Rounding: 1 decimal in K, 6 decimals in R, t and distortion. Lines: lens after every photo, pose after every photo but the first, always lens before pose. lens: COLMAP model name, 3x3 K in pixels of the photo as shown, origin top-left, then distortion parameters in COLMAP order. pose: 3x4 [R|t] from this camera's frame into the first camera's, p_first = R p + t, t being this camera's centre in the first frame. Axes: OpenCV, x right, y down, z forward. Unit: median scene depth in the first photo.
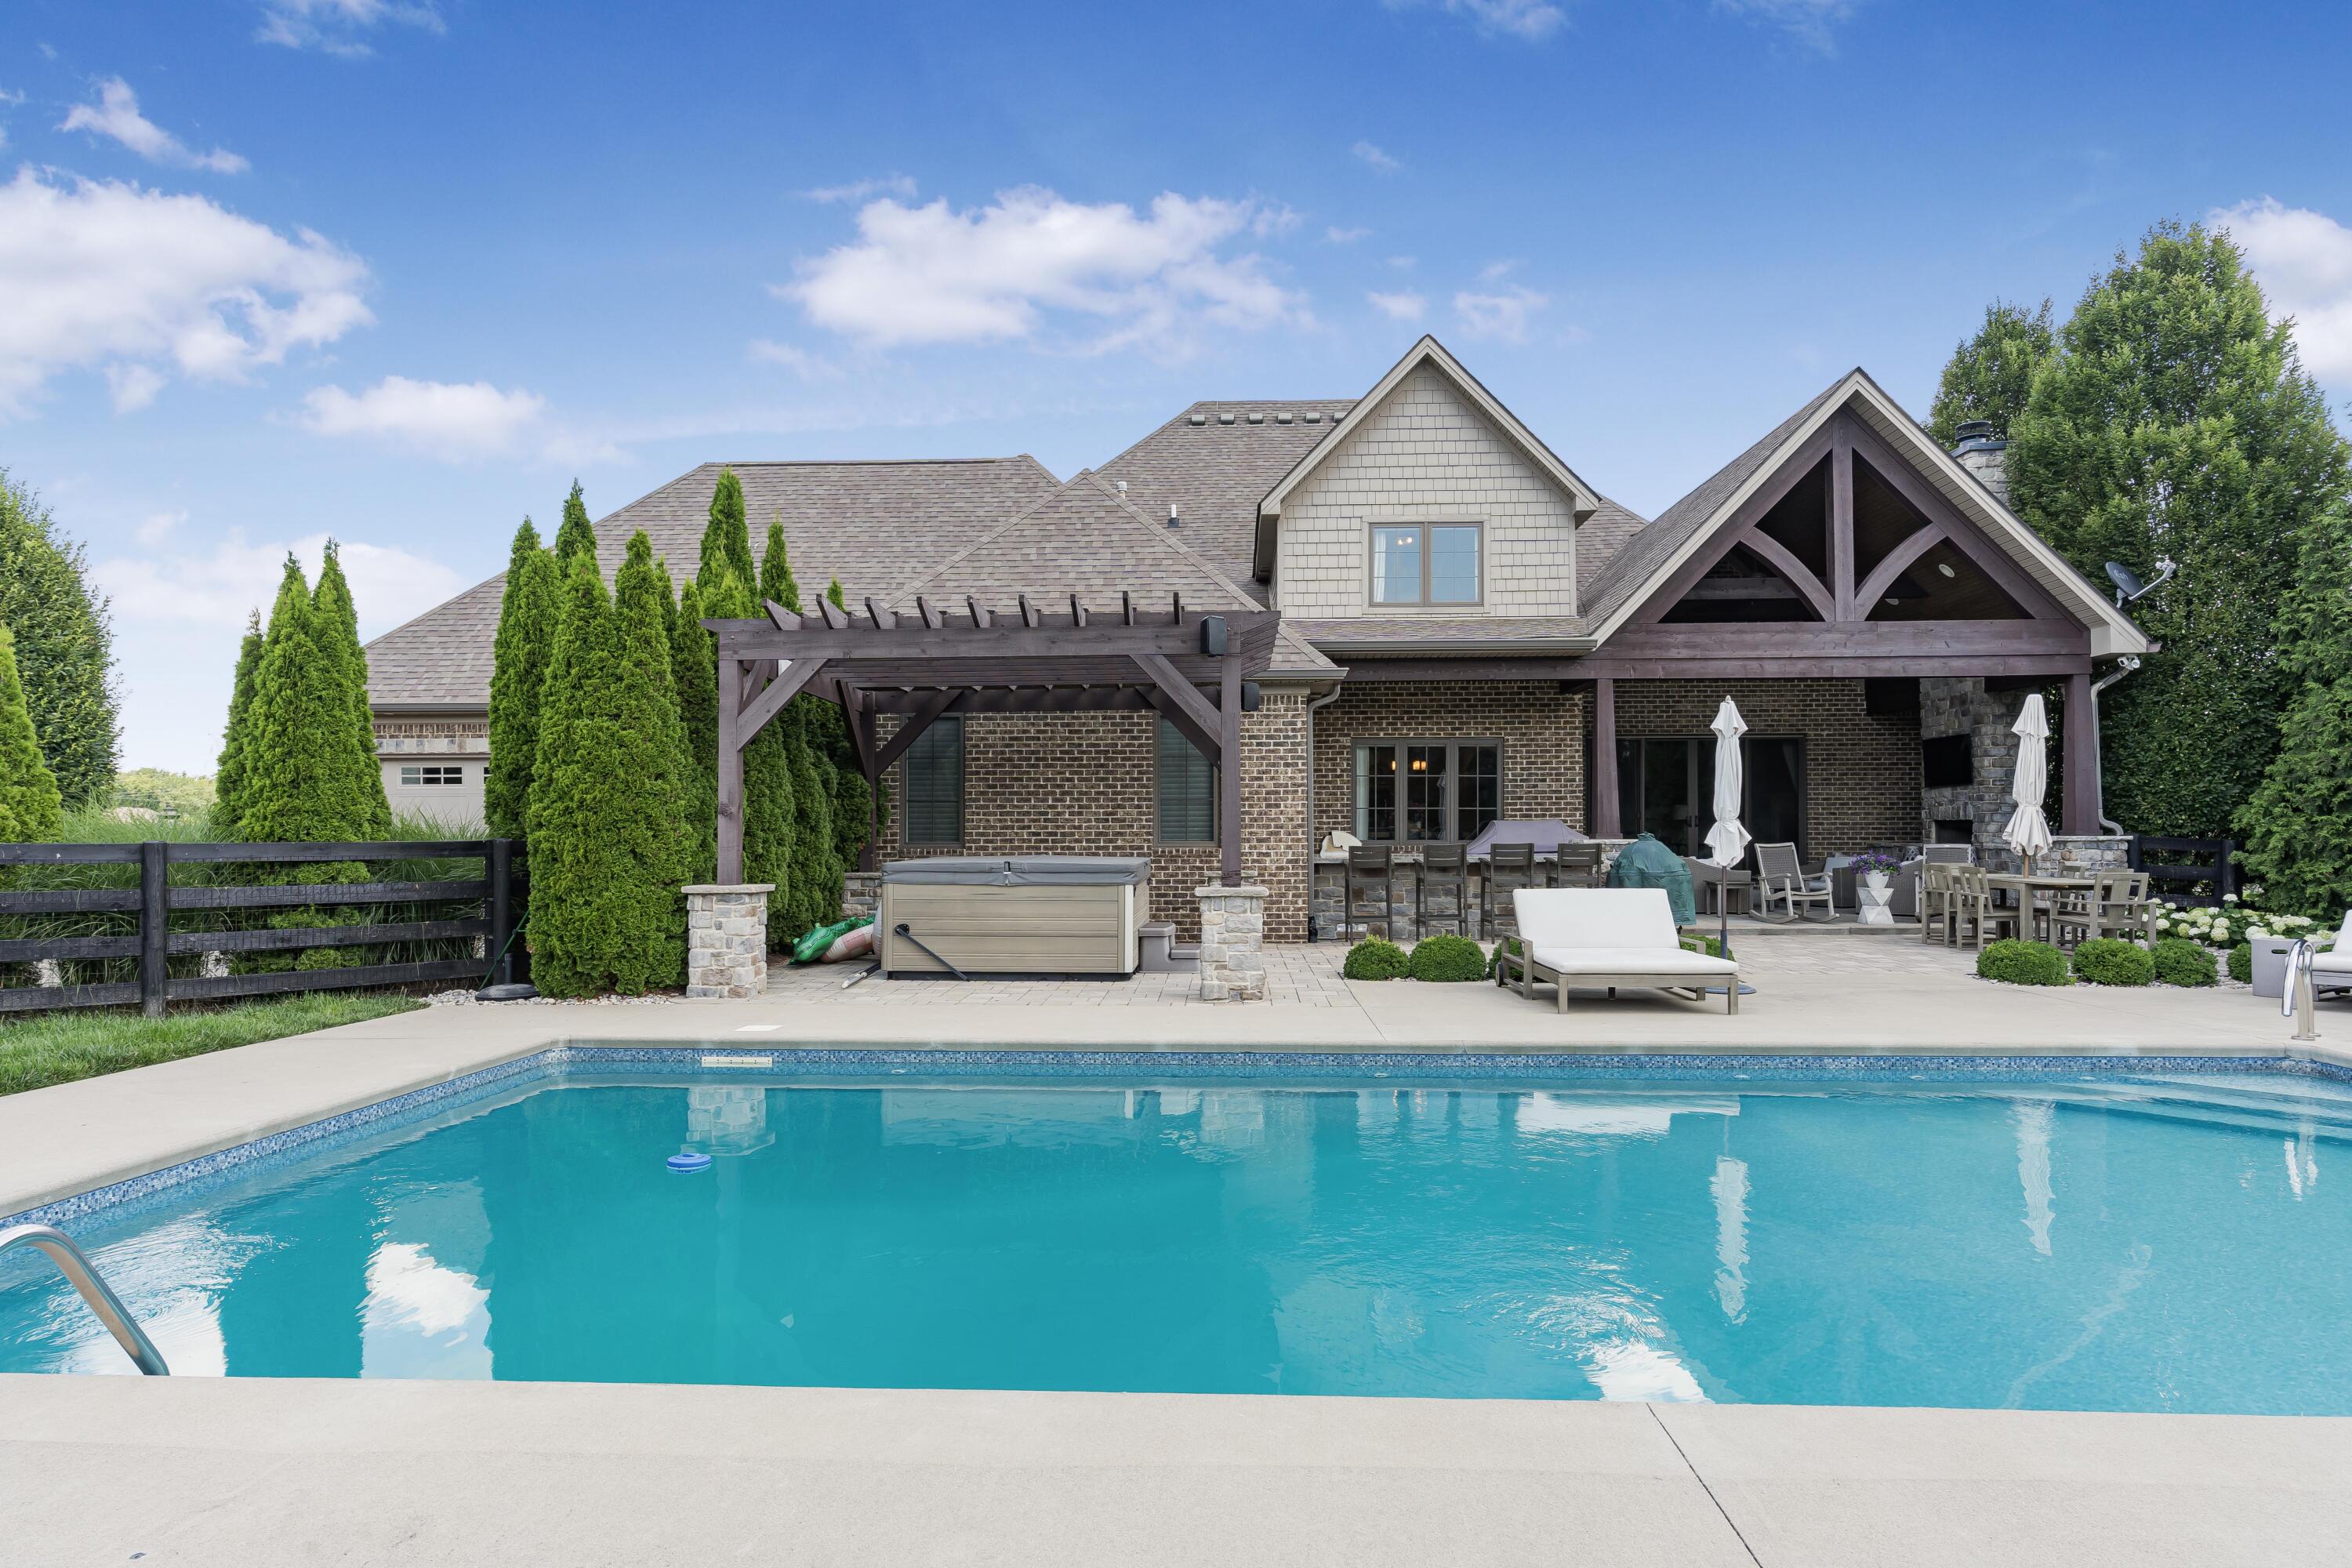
lens RADIAL K [[1361.8, 0, 1171.4], [0, 1361.8, 782.4], [0, 0, 1]] dist [-0.003264, -0.002853]
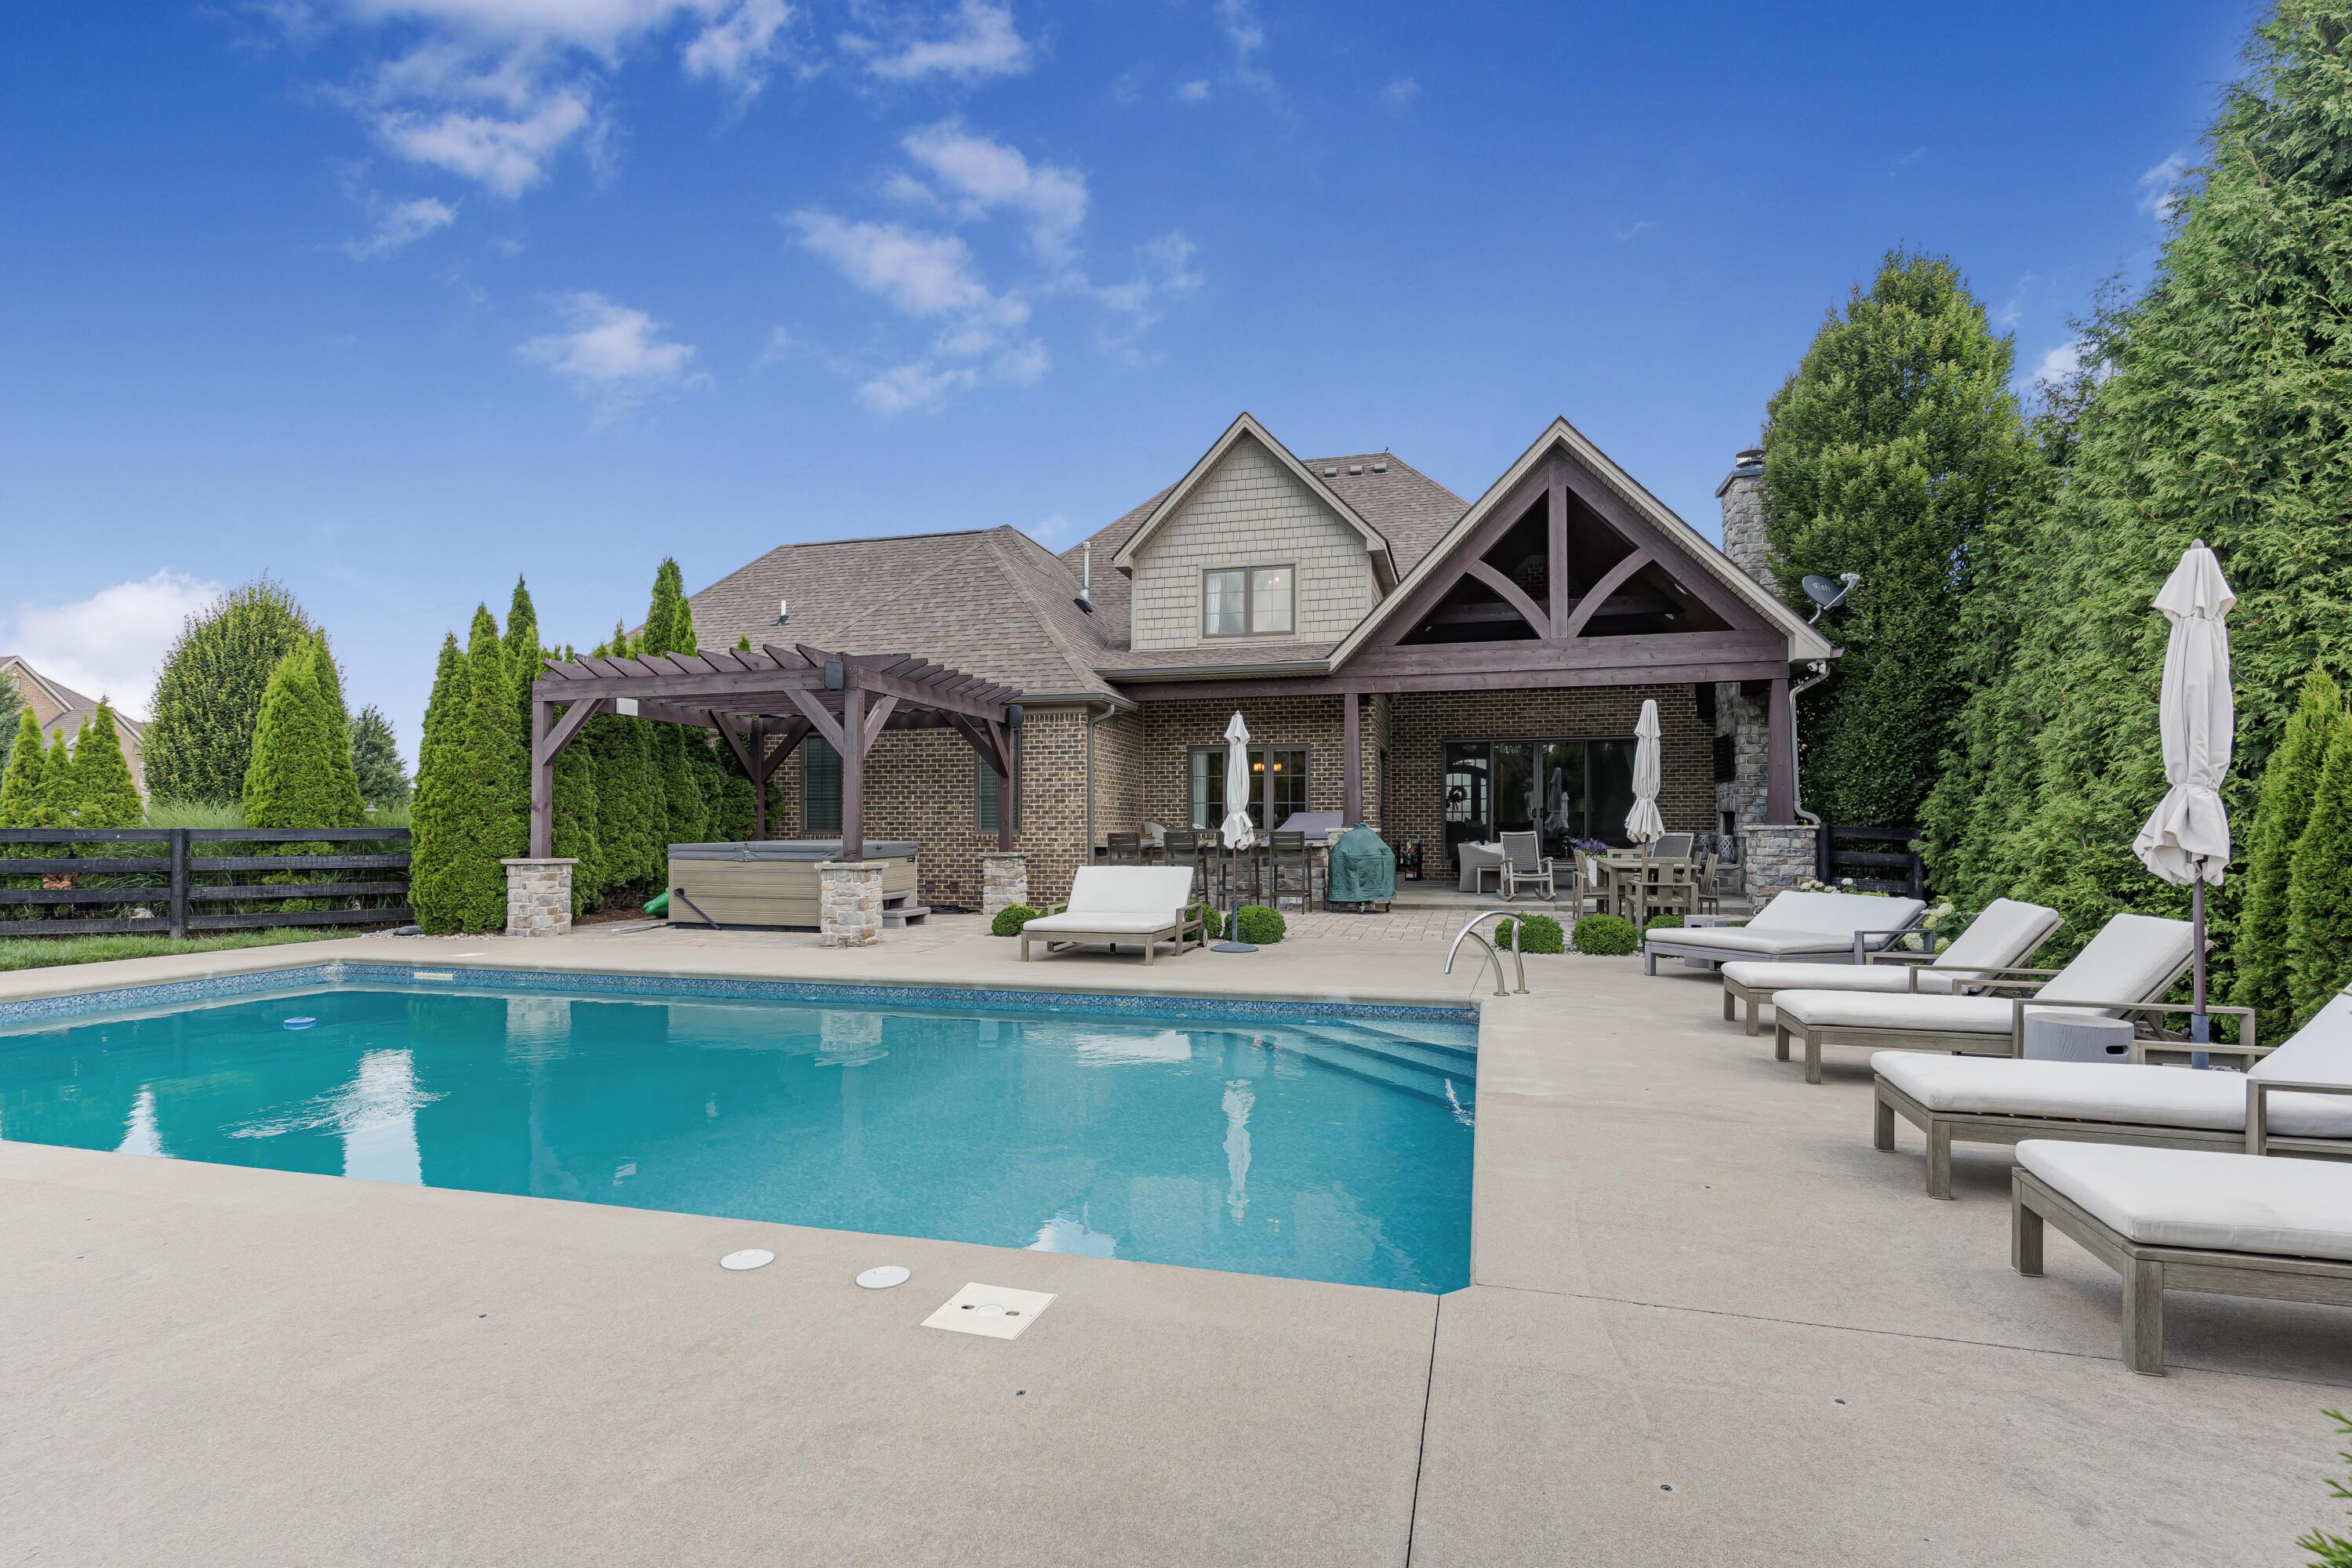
lens RADIAL K [[1148.1, 0, 1177.2], [0, 1148.1, 804.2], [0, 0, 1]] dist [-0.008983, 0.001962]
pose [[0.975684, -0.003836, -0.219146, 0.405003], [0.008263, 0.999780, 0.019288, 0.000221], [0.219024, -0.020629, 0.975501, -0.018662]]
